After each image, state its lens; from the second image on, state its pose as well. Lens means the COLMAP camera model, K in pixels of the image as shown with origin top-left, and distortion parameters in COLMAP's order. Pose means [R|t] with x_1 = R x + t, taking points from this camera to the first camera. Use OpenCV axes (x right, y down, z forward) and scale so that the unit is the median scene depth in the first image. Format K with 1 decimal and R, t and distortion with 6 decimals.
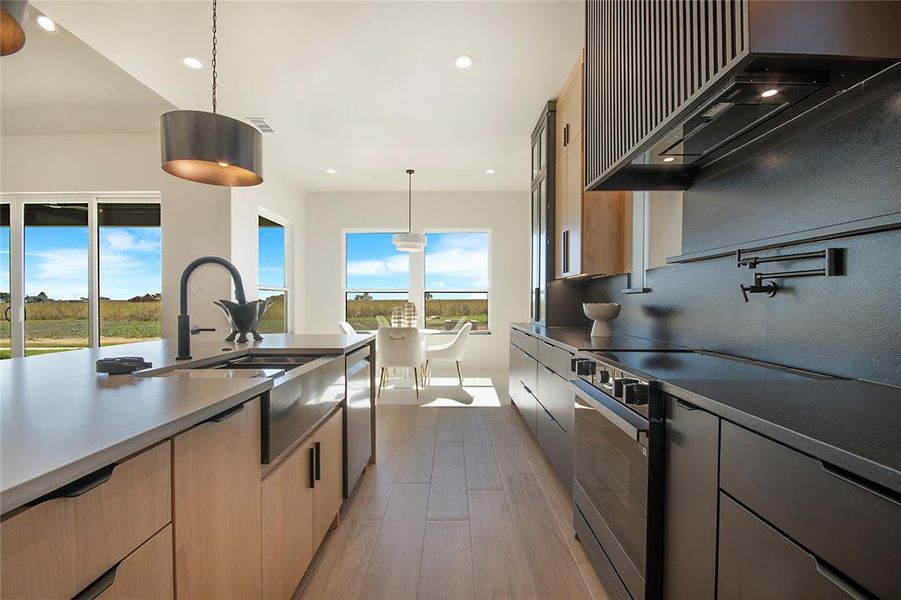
lens RADIAL K [[397.2, 0, 450.5], [0, 397.2, 300.0], [0, 0, 1]] dist [0.009755, 0.000072]
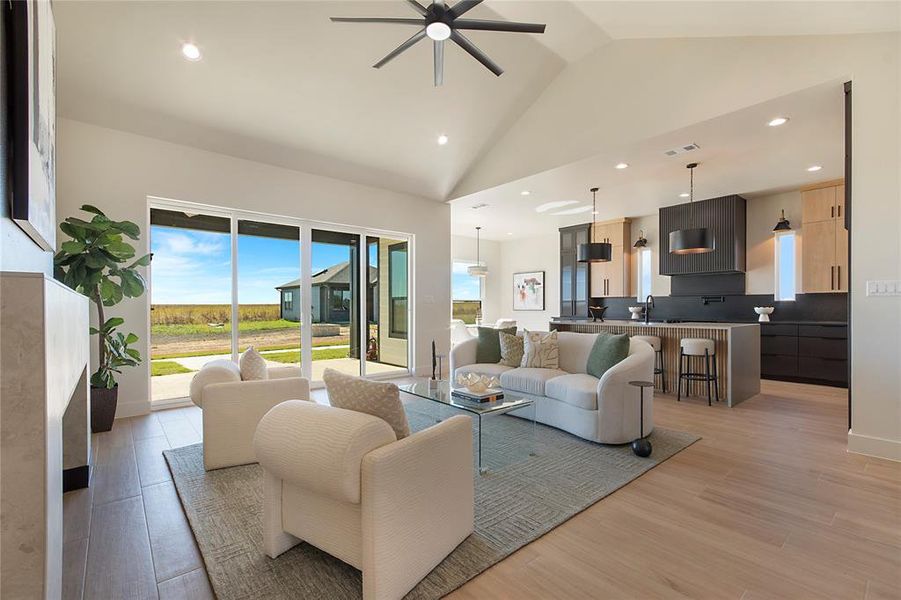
lens RADIAL K [[399.8, 0, 450.8], [0, 399.8, 305.7], [0, 0, 1]] dist [0.008541, 0.000015]
pose [[0.760270, -0.003876, 0.649596, -2.335943], [0.002465, 0.999992, 0.003081, -0.012703], [-0.649603, -0.000741, 0.760273, -0.338131]]
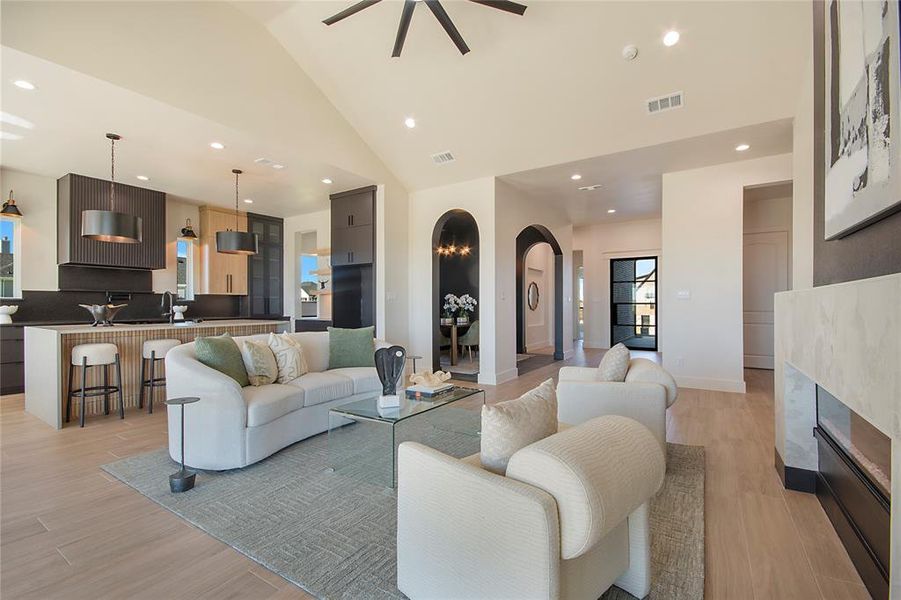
lens RADIAL K [[399.1, 0, 462.7], [0, 399.1, 305.2], [0, 0, 1]] dist [0.009985, -0.015432]
pose [[-0.847985, -0.001504, 0.530018, -2.240685], [-0.001154, 0.999999, 0.000992, -0.002218], [-0.530019, 0.000230, -0.847986, 1.279321]]
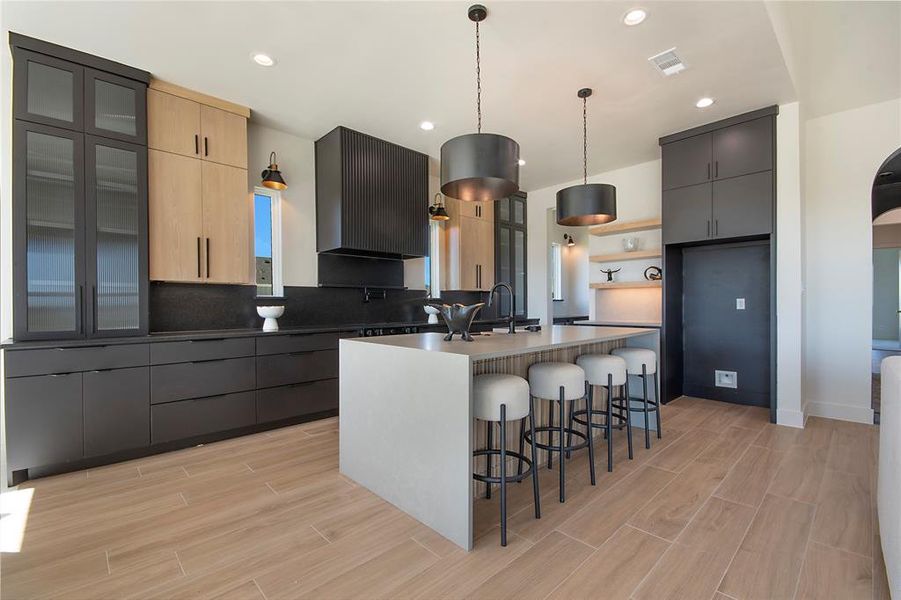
lens RADIAL K [[399.1, 0, 462.7], [0, 399.1, 305.2], [0, 0, 1]] dist [0.009985, -0.015432]
pose [[-0.697640, -0.000084, 0.716449, -1.010686], [0.002640, 0.999993, 0.002689, -0.000062], [-0.716444, 0.003767, -0.697635, 1.340373]]
